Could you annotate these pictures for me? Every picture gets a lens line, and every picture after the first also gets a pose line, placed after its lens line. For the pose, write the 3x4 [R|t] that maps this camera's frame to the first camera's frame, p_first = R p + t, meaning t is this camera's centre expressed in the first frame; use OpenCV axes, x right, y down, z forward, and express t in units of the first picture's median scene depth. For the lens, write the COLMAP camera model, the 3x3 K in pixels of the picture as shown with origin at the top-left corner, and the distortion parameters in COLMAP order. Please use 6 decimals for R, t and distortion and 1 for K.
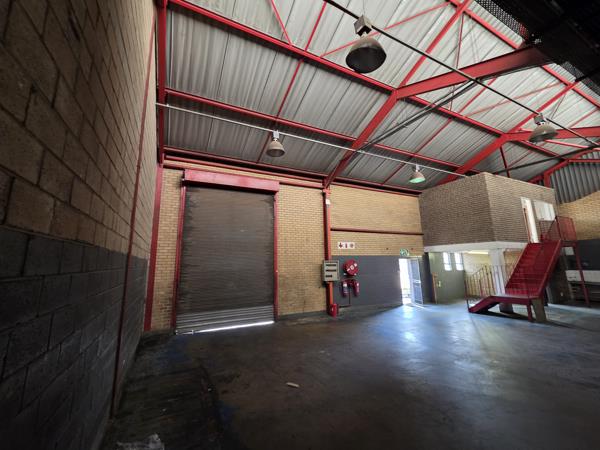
lens RADIAL K [[238.6, 0, 303.6], [0, 238.6, 222.2], [0, 0, 1]] dist [0.000714, 0.000037]
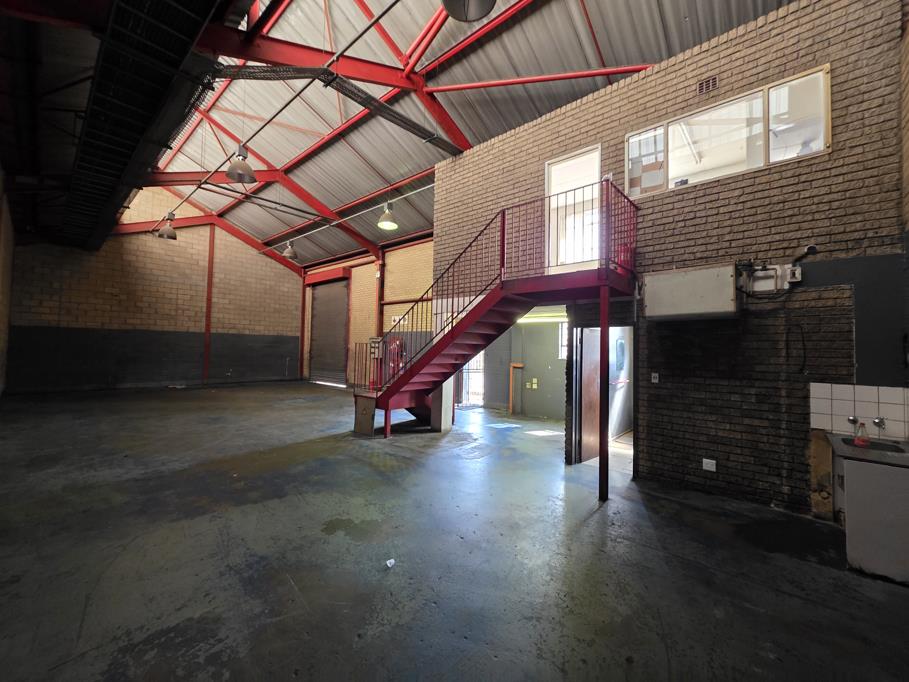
lens RADIAL K [[361.5, 0, 460.0], [0, 361.5, 336.8], [0, 0, 1]] dist [0.000714, 0.000037]
pose [[0.406946, 0.000541, -0.913452, 1.540408], [0.136746, 0.988695, 0.061506, 0.112845], [0.903159, -0.149940, 0.402271, 0.704417]]
